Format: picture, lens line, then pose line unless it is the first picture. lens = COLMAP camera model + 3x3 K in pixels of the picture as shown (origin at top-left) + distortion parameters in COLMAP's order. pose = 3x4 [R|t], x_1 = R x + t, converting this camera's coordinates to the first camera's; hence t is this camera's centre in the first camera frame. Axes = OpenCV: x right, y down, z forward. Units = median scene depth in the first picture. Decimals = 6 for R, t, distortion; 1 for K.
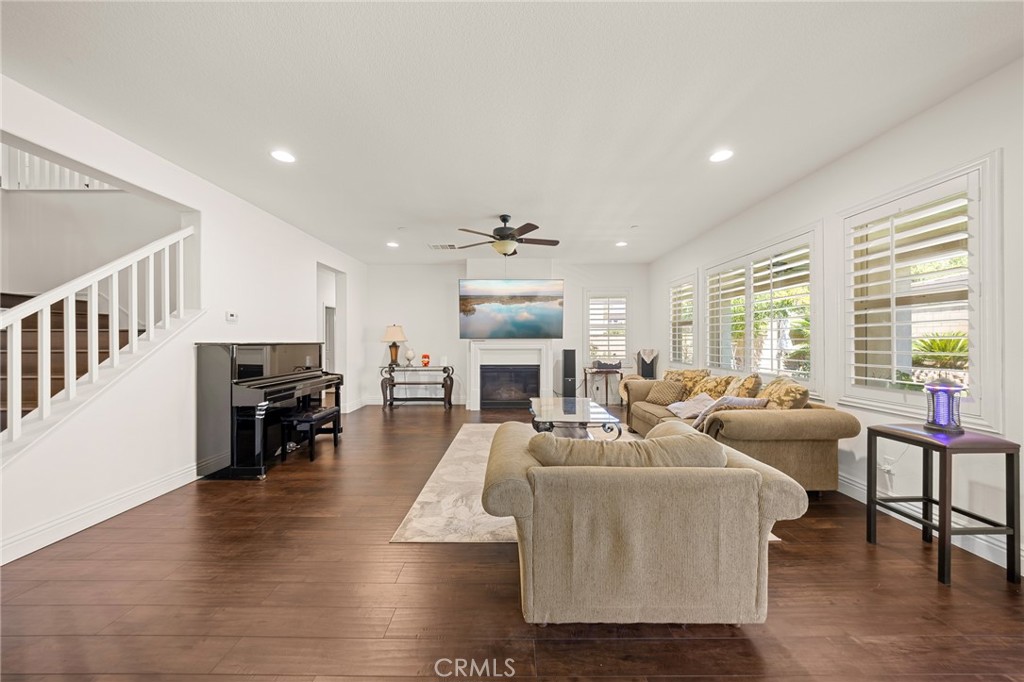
lens RADIAL K [[345.7, 0, 506.5], [0, 345.7, 340.0], [0, 0, 1]] dist [0.000268, 0.000019]
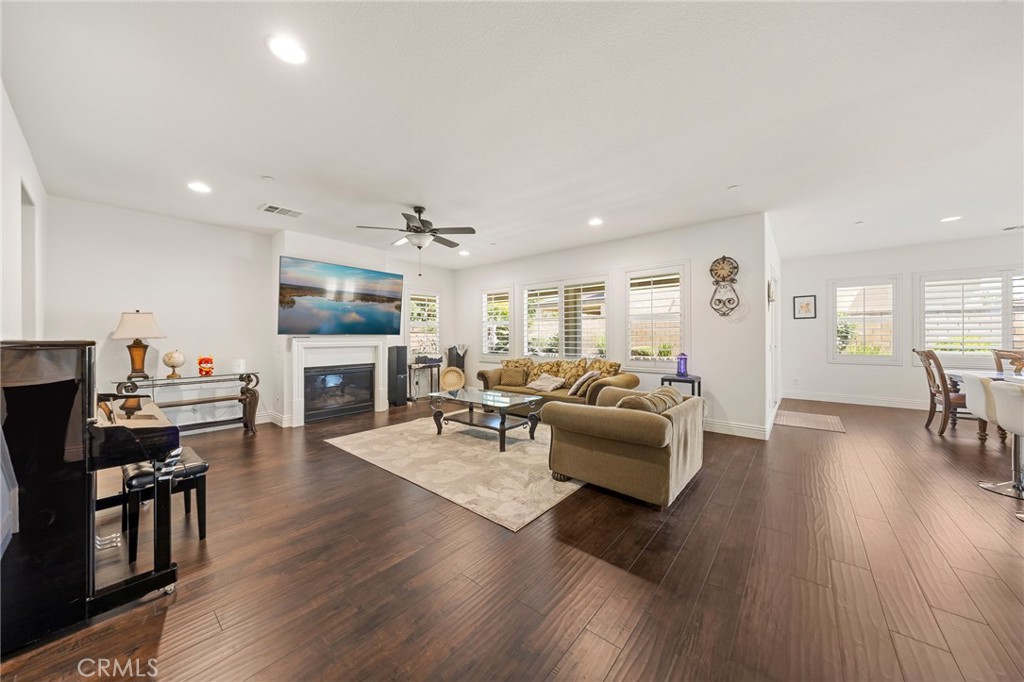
lens RADIAL K [[345.7, 0, 520.0], [0, 345.7, 335.8], [0, 0, 1]] dist [0.000268, 0.000019]
pose [[0.632353, 0.002856, 0.774675, -0.376048], [0.000108, 0.999993, -0.003775, 0.002545], [-0.774680, 0.002471, 0.632348, 0.113496]]
